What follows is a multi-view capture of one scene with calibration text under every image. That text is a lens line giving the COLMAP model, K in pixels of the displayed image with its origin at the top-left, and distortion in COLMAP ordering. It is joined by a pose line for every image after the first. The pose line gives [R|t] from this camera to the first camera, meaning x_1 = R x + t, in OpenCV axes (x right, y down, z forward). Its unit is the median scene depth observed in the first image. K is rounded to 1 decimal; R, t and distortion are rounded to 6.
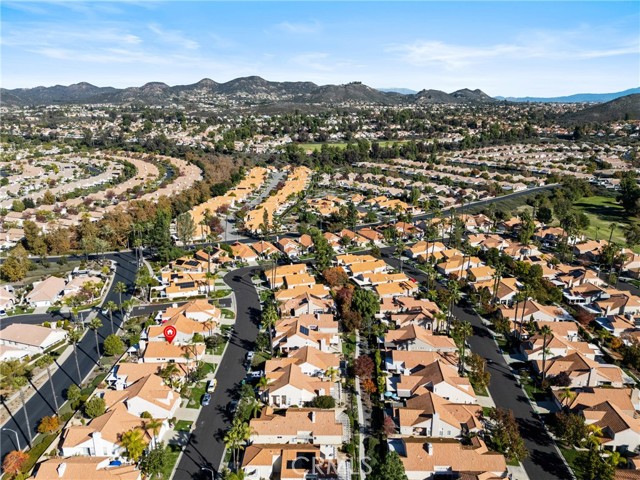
lens RADIAL K [[479.7, 0, 320.0], [0, 479.7, 240.0], [0, 0, 1]] dist [0.048868, -0.003910]
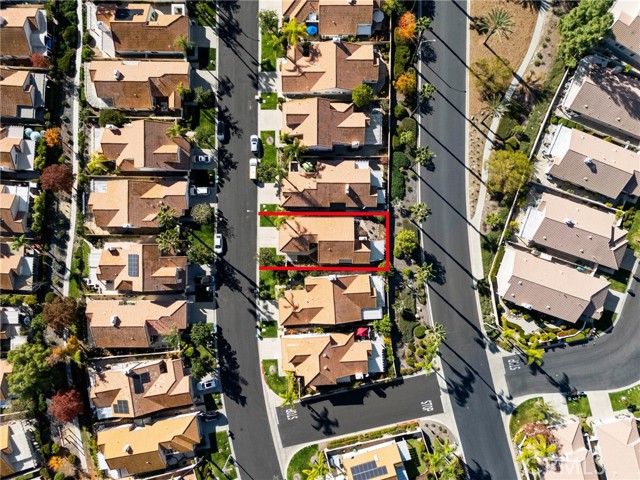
lens RADIAL K [[479.7, 0, 320.0], [0, 479.7, 240.0], [0, 0, 1]] dist [0.048868, -0.003910]
pose [[-0.999630, 0.009446, 0.025504, -0.398425], [0.022000, -0.270480, 0.962474, -0.572656], [0.015990, 0.962679, 0.270172, 1.005319]]
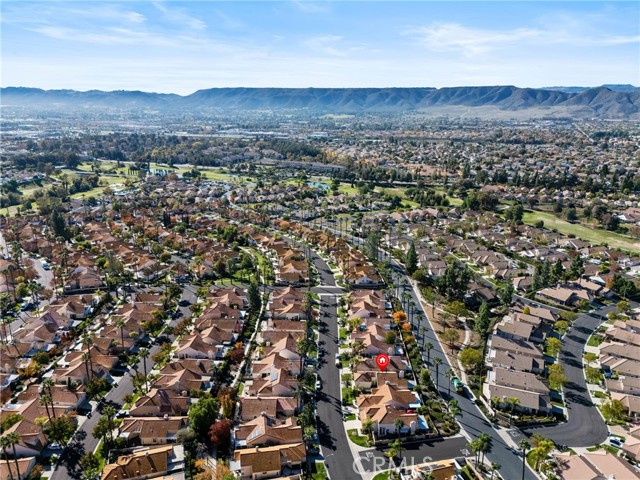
lens RADIAL K [[479.7, 0, 320.0], [0, 479.7, 240.0], [0, 0, 1]] dist [0.048868, -0.003910]
pose [[-0.999981, -0.004603, -0.004057, -0.179858], [-0.006045, 0.852492, 0.522705, -0.935079], [0.001053, 0.522719, -0.852504, 2.360764]]
